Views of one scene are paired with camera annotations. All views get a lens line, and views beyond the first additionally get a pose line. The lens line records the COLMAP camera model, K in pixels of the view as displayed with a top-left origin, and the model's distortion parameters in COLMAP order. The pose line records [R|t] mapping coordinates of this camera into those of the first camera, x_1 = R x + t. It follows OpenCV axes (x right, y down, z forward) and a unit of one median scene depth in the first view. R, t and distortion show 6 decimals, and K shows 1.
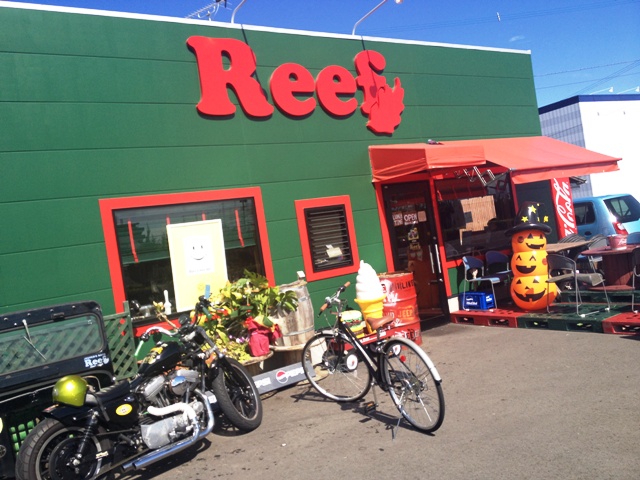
lens RADIAL K [[599.0, 0, 278.9], [0, 599.0, 240.8], [0, 0, 1]] dist [0.146542, -0.250736]
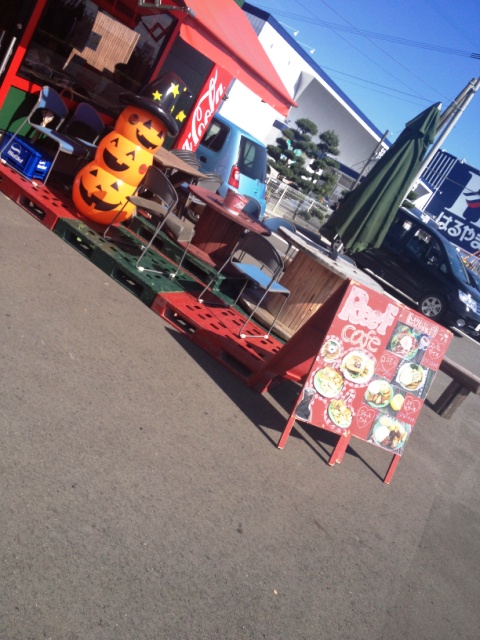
lens RADIAL K [[599.0, 0, 240.0], [0, 599.0, 320.0], [0, 0, 1]] dist [0.146542, -0.250736]
pose [[0.664096, 0.377374, 0.645419, 0.137535], [-0.603788, 0.779817, 0.165305, -0.010220], [-0.440927, -0.499475, 0.745727, 0.367576]]
